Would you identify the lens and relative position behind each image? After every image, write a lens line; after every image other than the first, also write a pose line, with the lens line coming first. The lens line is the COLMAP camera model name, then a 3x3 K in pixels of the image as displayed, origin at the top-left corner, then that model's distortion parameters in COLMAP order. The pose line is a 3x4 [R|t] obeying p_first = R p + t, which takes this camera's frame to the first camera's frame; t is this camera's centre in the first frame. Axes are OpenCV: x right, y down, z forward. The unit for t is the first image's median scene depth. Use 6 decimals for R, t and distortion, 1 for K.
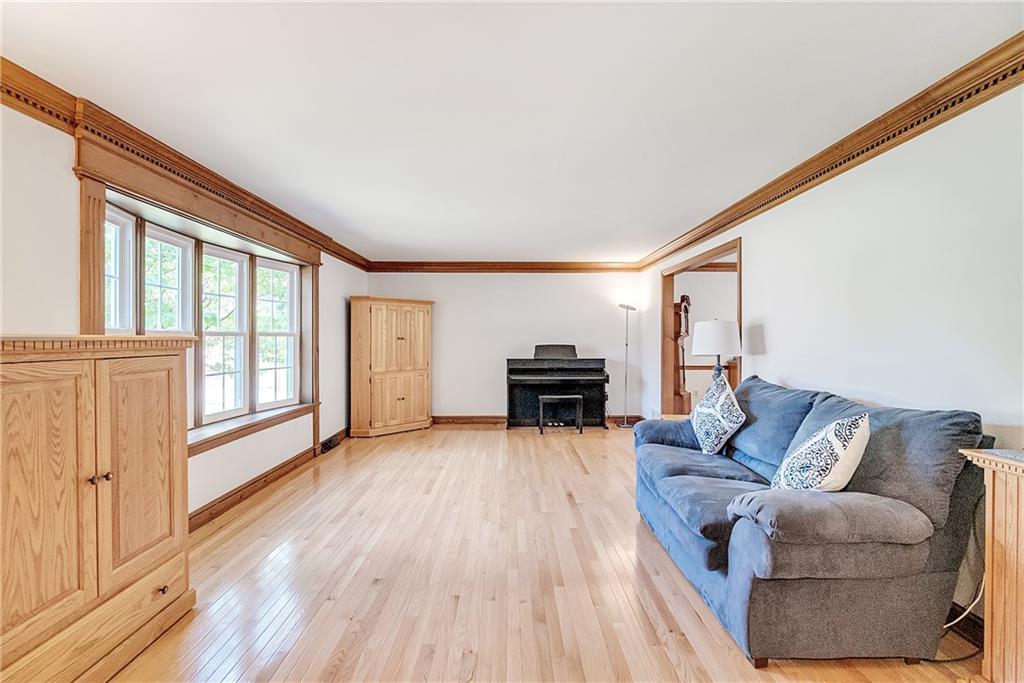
lens RADIAL K [[458.6, 0, 523.9], [0, 458.6, 329.2], [0, 0, 1]] dist [-0.001862, -0.000275]
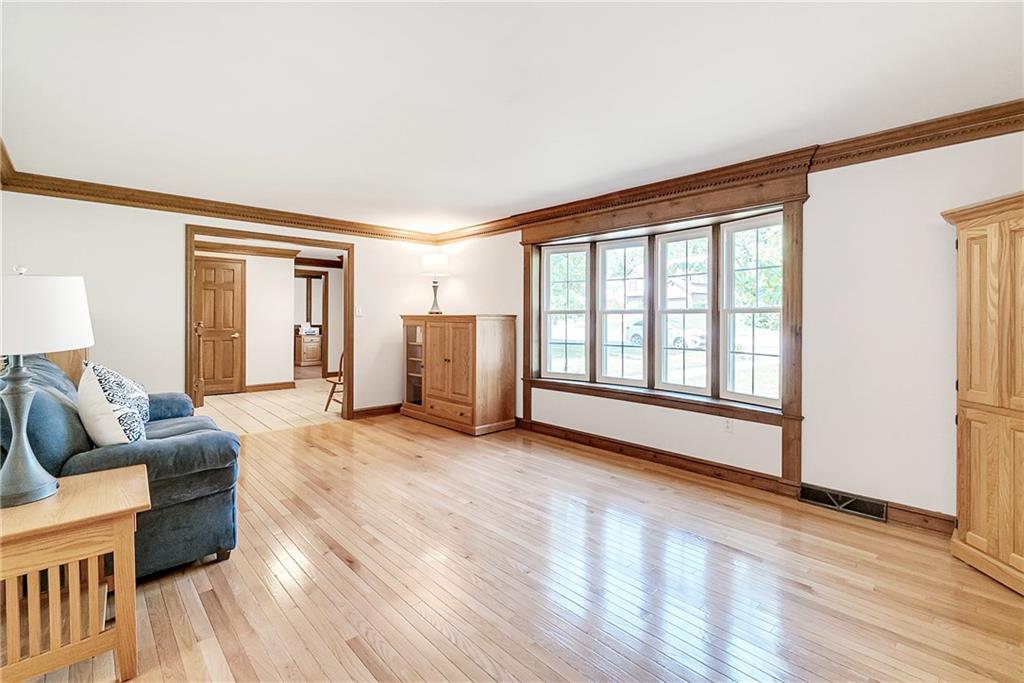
lens RADIAL K [[458.6, 0, 523.9], [0, 458.6, 329.2], [0, 0, 1]] dist [-0.001862, -0.000275]
pose [[-0.740583, 0.001490, -0.671964, 0.393299], [0.000013, 0.999998, 0.002202, 0.056116], [0.671965, 0.001622, -0.740581, 1.856163]]
